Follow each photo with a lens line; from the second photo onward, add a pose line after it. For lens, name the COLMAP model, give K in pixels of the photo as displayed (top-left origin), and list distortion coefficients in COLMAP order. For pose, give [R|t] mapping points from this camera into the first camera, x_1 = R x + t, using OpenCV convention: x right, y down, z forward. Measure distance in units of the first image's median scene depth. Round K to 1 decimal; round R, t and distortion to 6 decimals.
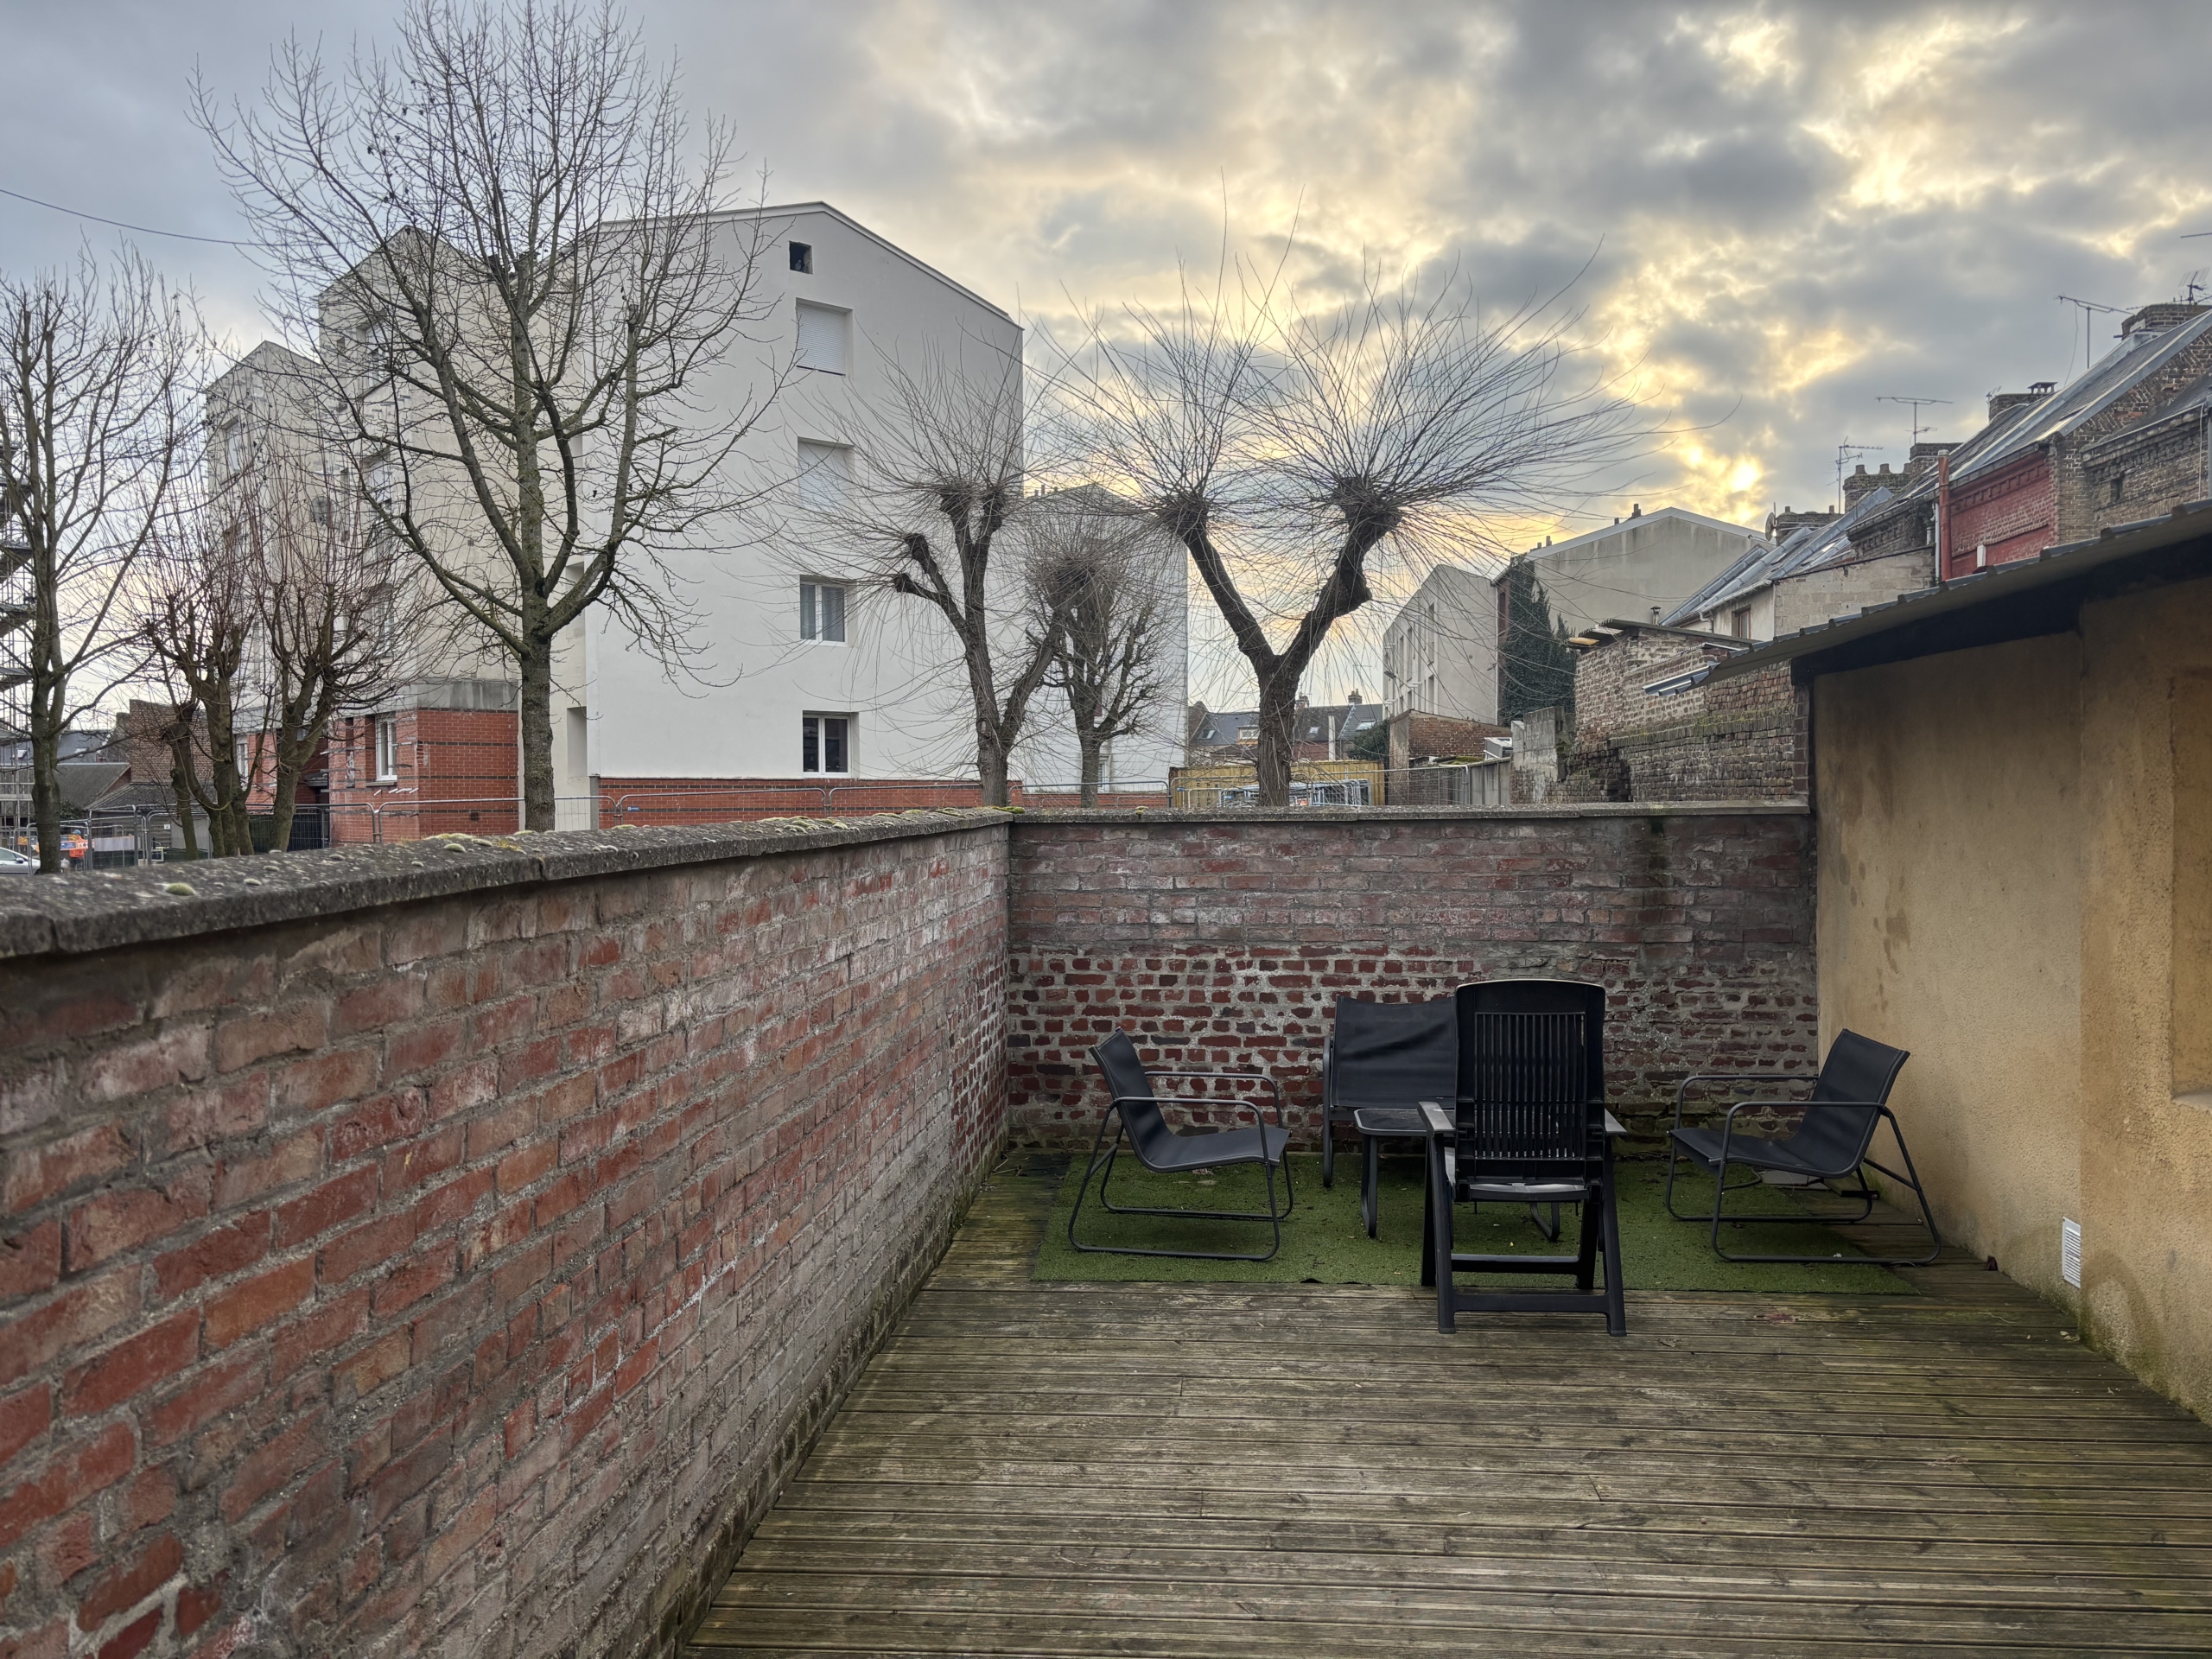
lens RADIAL K [[1664.3, 0, 1123.9], [0, 1664.3, 756.3], [0, 0, 1]] dist [0.060694, 0.000389]
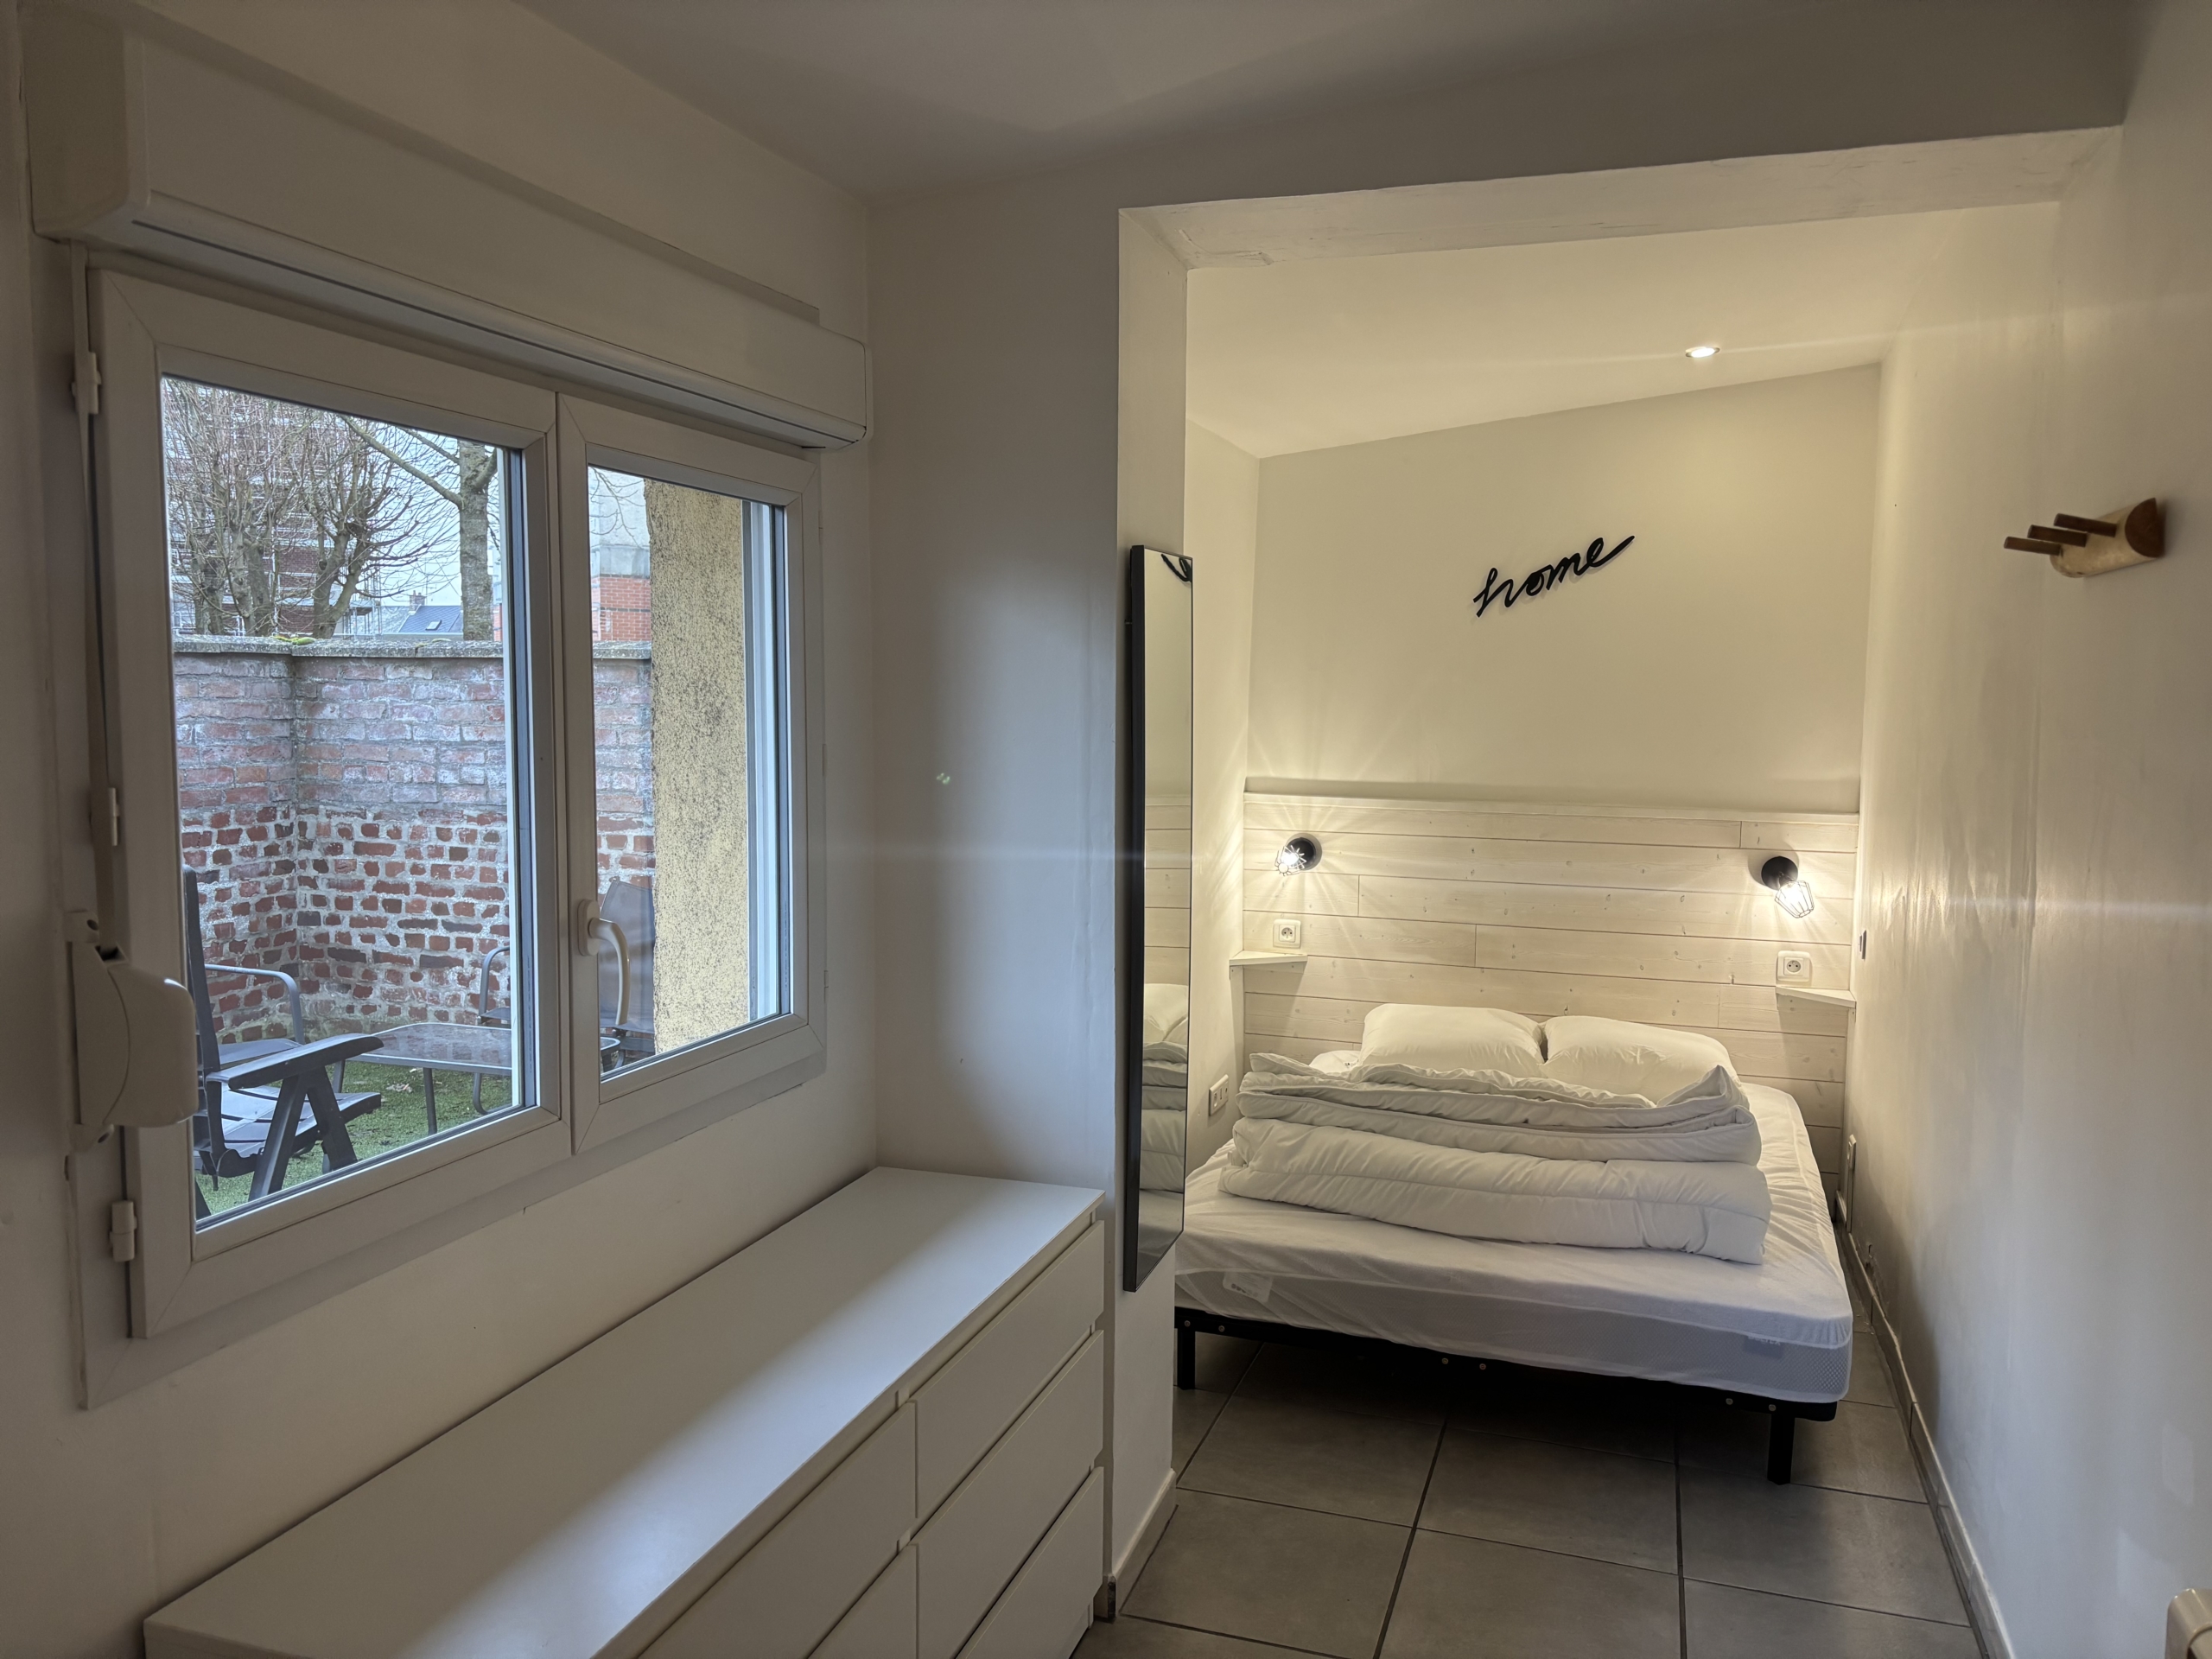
lens RADIAL K [[1686.8, 0, 1103.8], [0, 1686.8, 832.3], [0, 0, 1]] dist [0.038957, -0.010850]
pose [[0.973402, 0.037560, -0.226003, 0.516962], [-0.014876, 0.994750, 0.101246, 0.035678], [0.228619, -0.095191, 0.968851, 0.272110]]
